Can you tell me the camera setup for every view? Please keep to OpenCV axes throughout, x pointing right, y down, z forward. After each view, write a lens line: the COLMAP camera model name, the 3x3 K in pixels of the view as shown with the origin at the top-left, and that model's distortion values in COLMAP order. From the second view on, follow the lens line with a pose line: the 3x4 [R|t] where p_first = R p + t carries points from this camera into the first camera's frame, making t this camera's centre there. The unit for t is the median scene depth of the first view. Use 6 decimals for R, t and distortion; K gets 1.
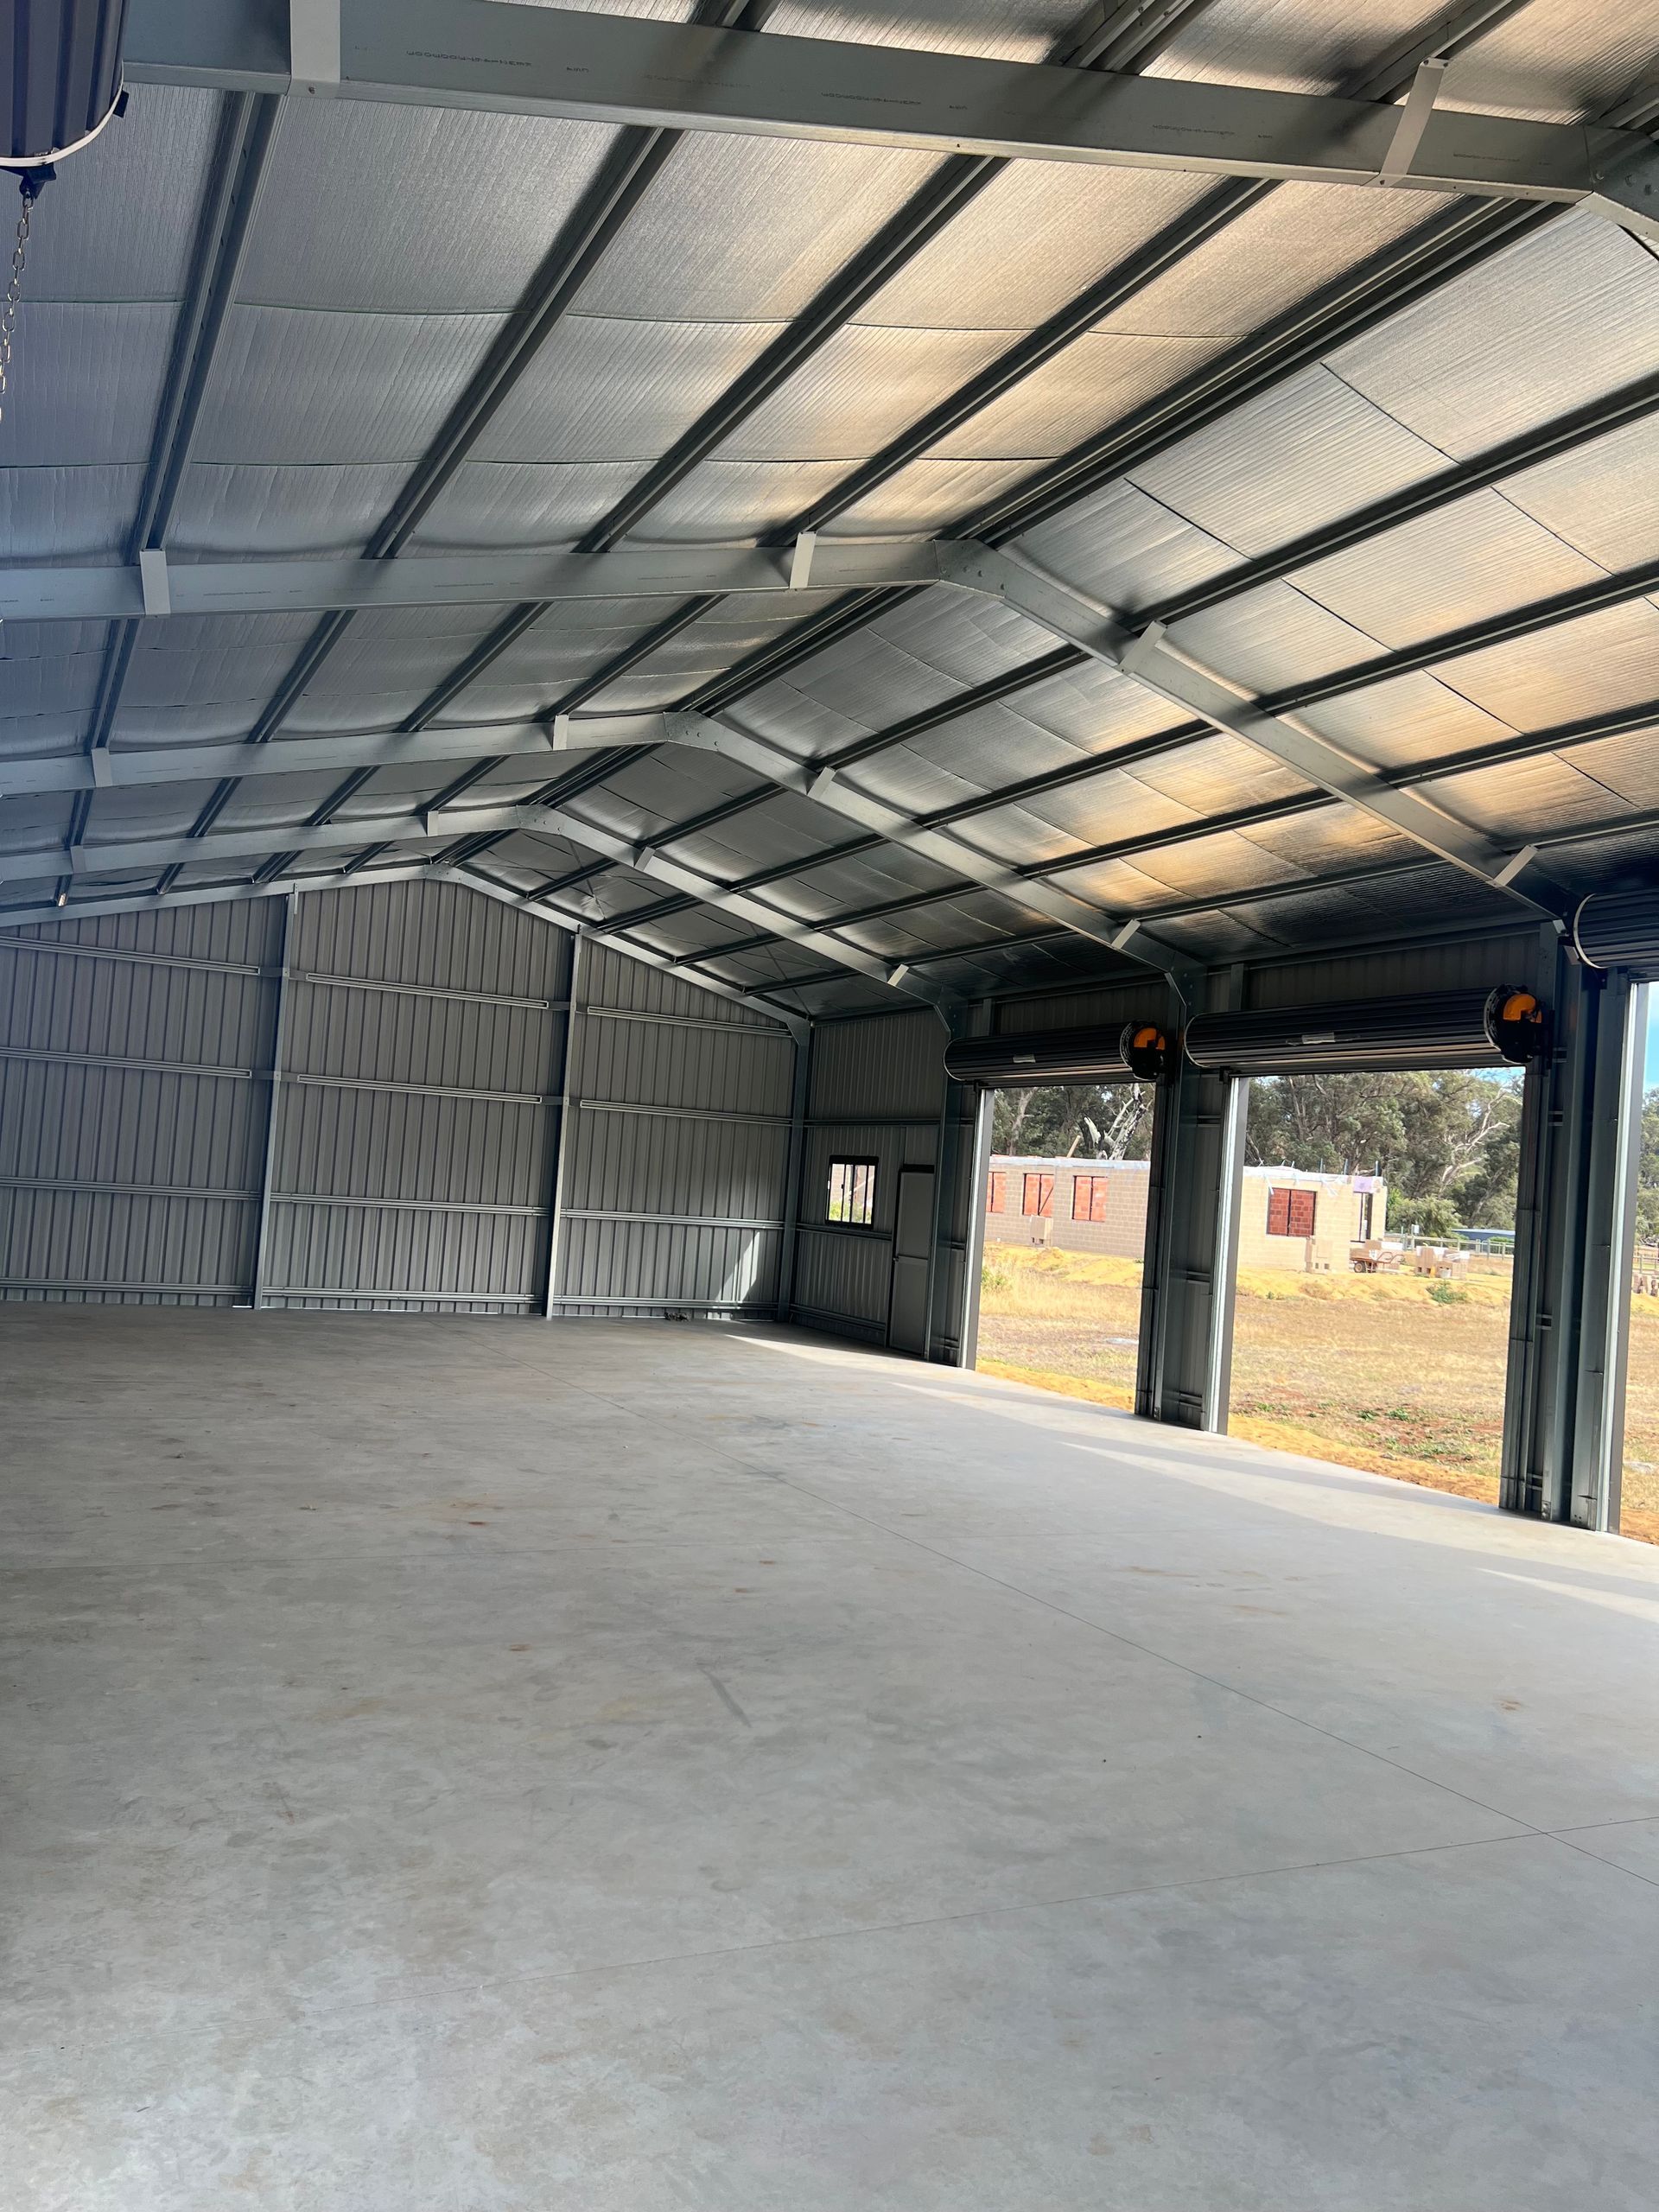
lens RADIAL K [[1691.6, 0, 849.2], [0, 1691.6, 1120.5], [0, 0, 1]] dist [0.076085, -0.057562]
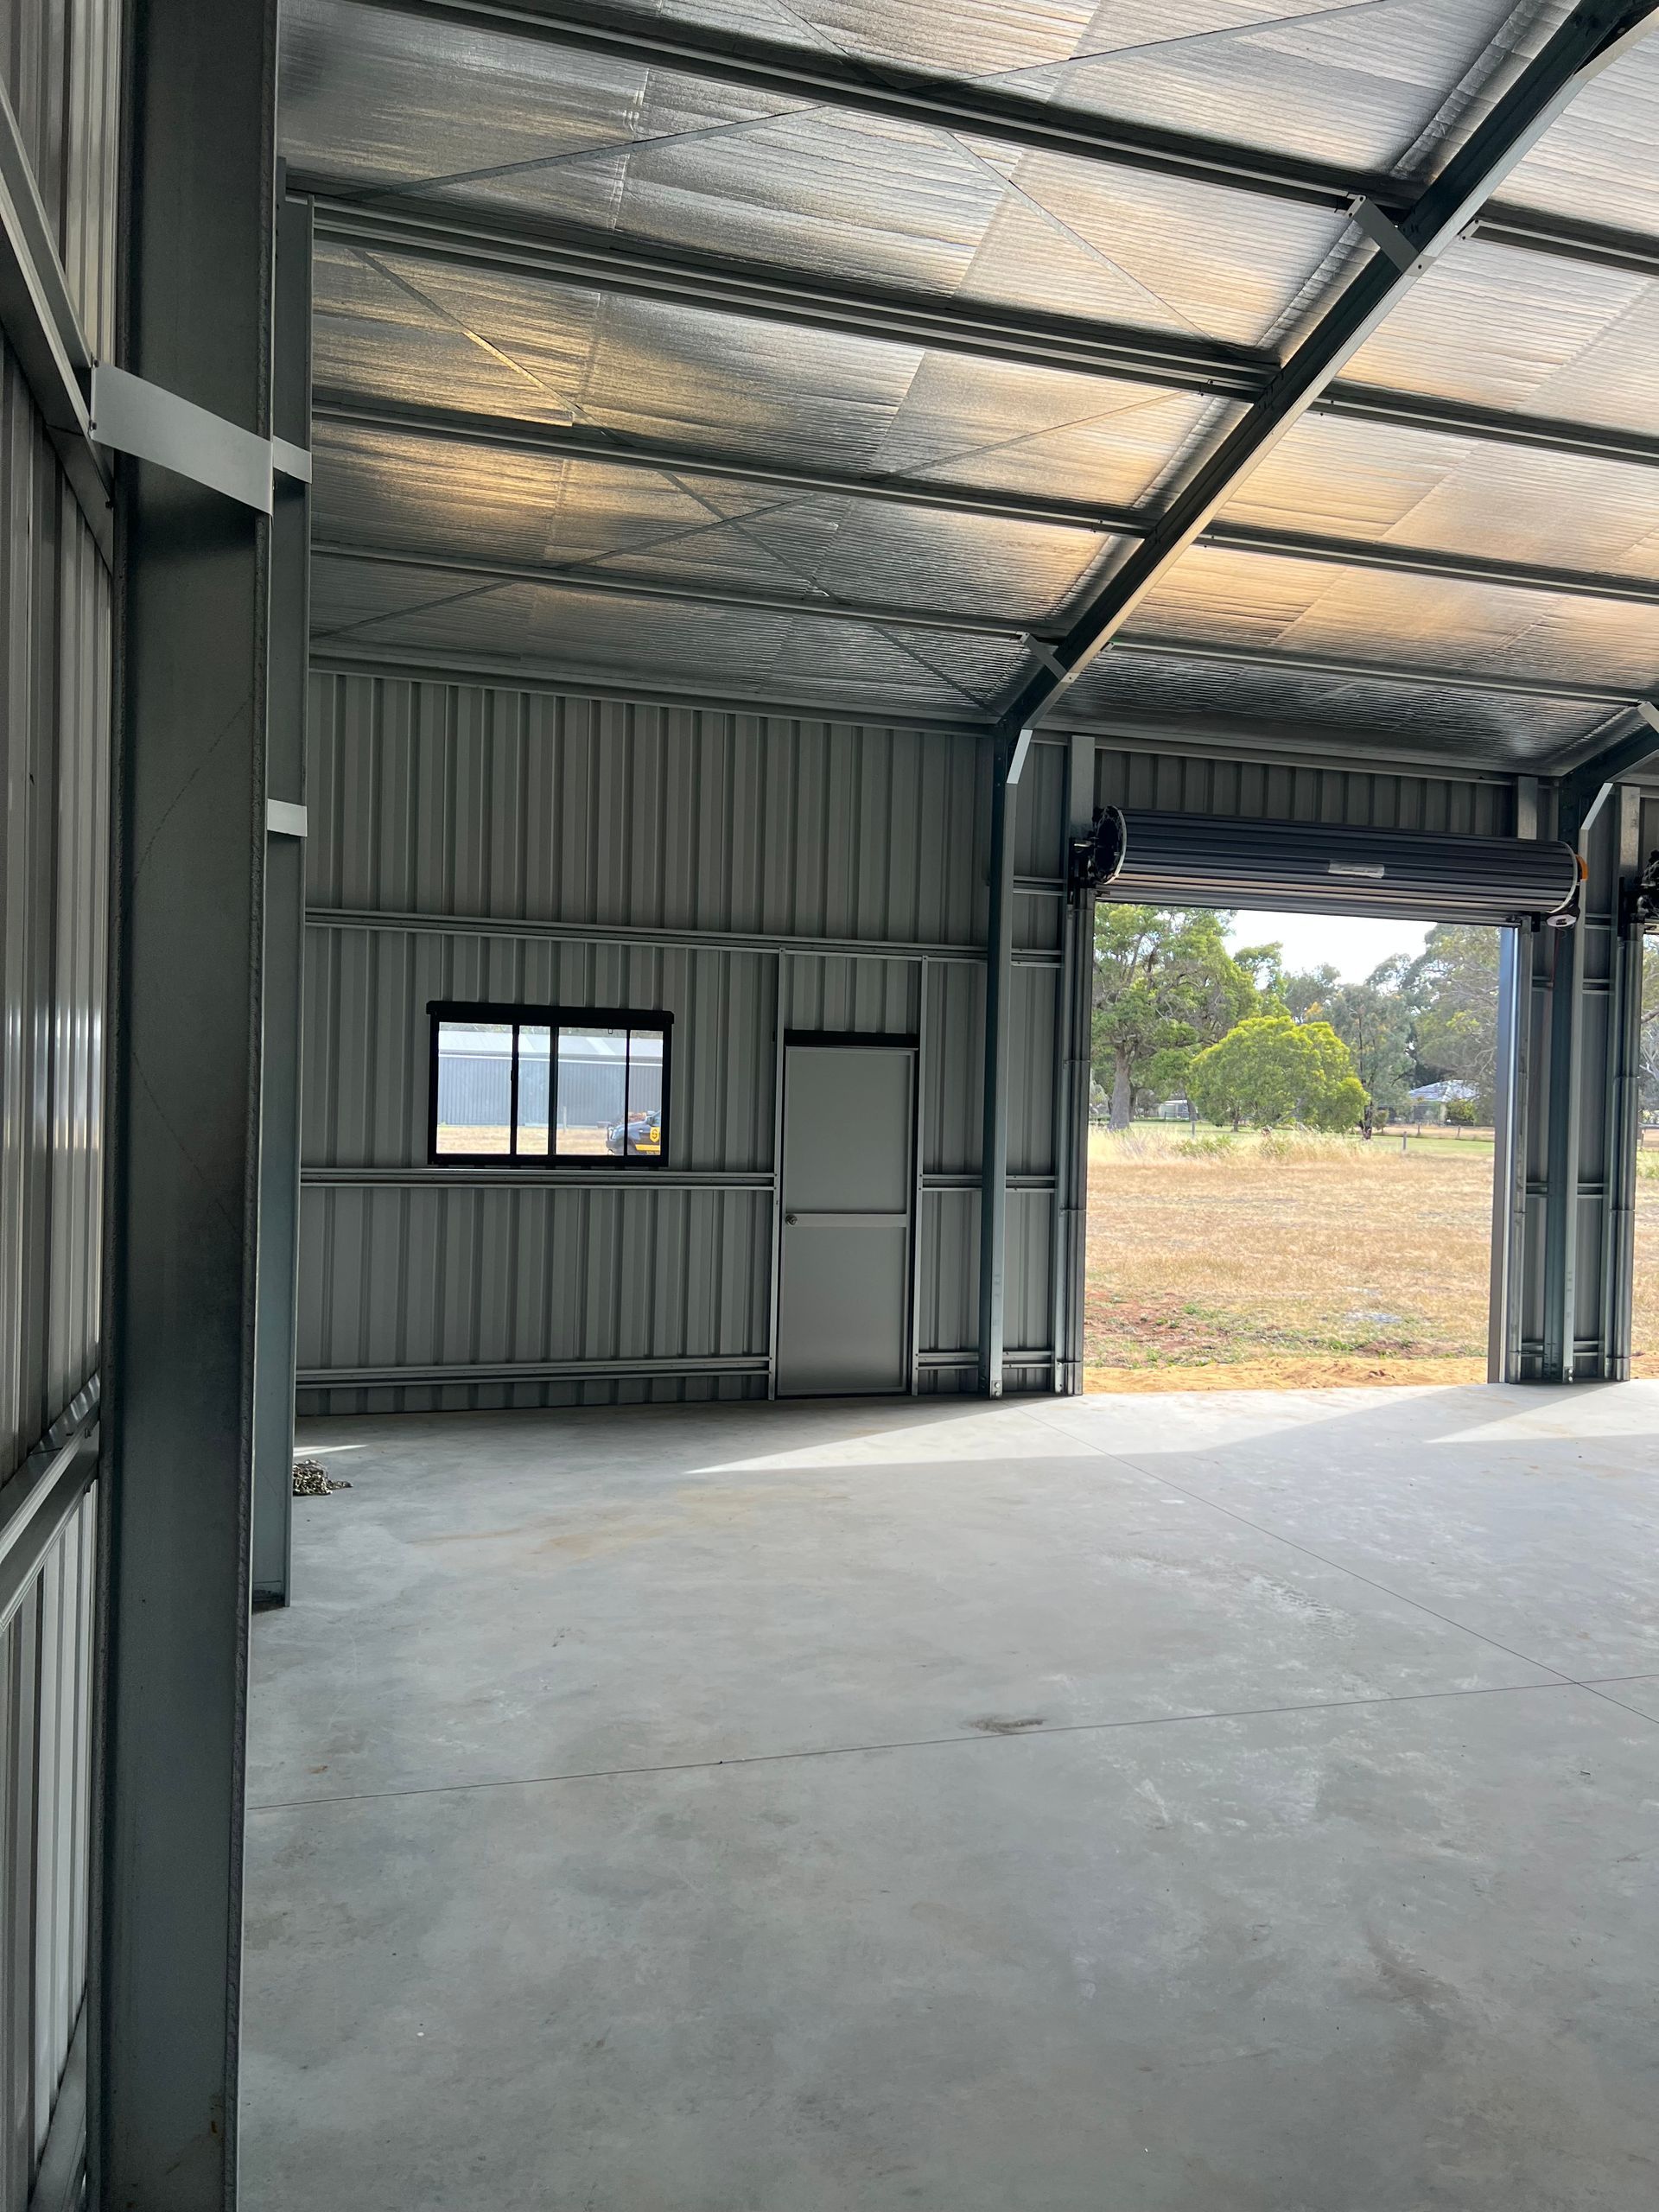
lens RADIAL K [[1691.6, 0, 849.2], [0, 1691.6, 1120.5], [0, 0, 1]] dist [0.076085, -0.057562]
pose [[0.151007, -0.081007, 0.985208, -0.452570], [-0.054714, 0.994424, 0.090151, 0.006958], [-0.987017, -0.067518, 0.145733, 0.909848]]
